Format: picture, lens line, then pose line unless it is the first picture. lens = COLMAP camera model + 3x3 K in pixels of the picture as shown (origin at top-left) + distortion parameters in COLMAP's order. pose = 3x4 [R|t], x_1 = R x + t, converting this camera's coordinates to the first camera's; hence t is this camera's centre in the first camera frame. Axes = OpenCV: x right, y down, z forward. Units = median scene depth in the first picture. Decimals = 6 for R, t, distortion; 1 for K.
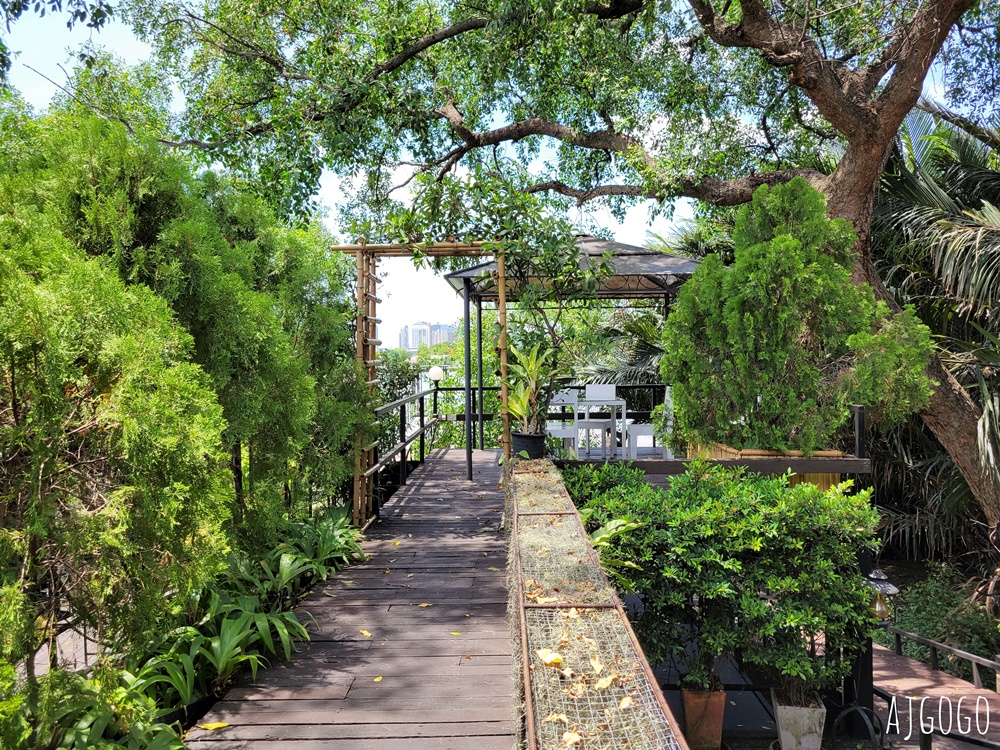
lens RADIAL K [[839.9, 0, 500.0], [0, 839.9, 375.0], [0, 0, 1]] dist [0.001283, 0.002606]
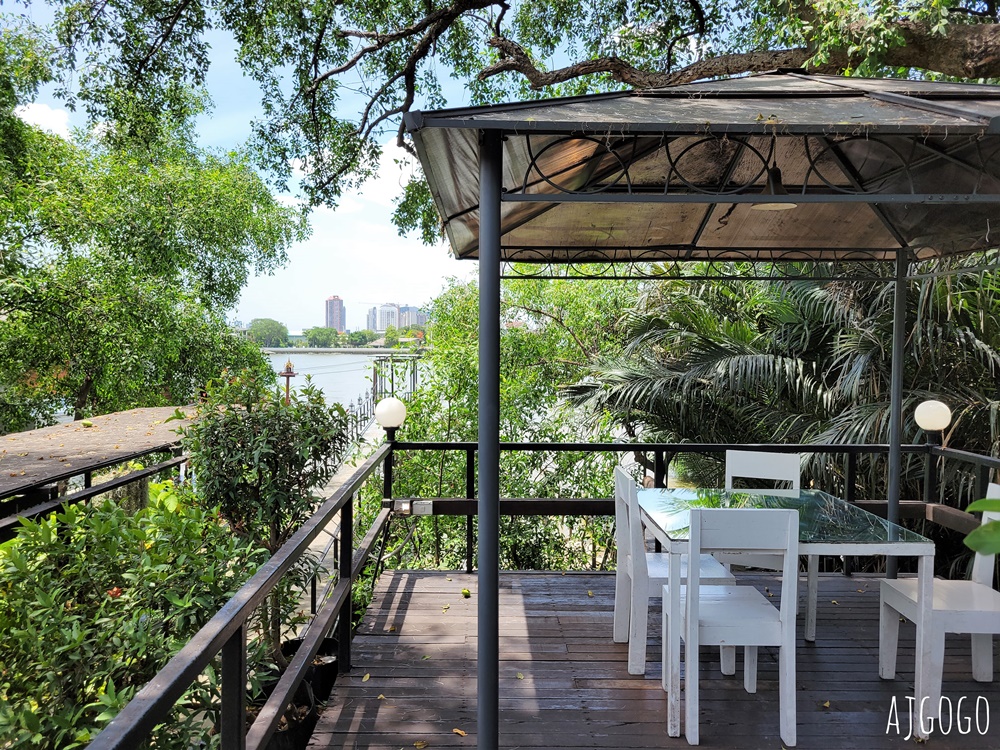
lens RADIAL K [[839.9, 0, 500.0], [0, 839.9, 375.0], [0, 0, 1]] dist [0.001283, 0.002606]
pose [[0.999112, 0.018272, 0.037953, -0.020269], [-0.019006, 0.999637, 0.019088, -0.019633], [-0.037590, -0.019792, 0.999097, 0.320877]]
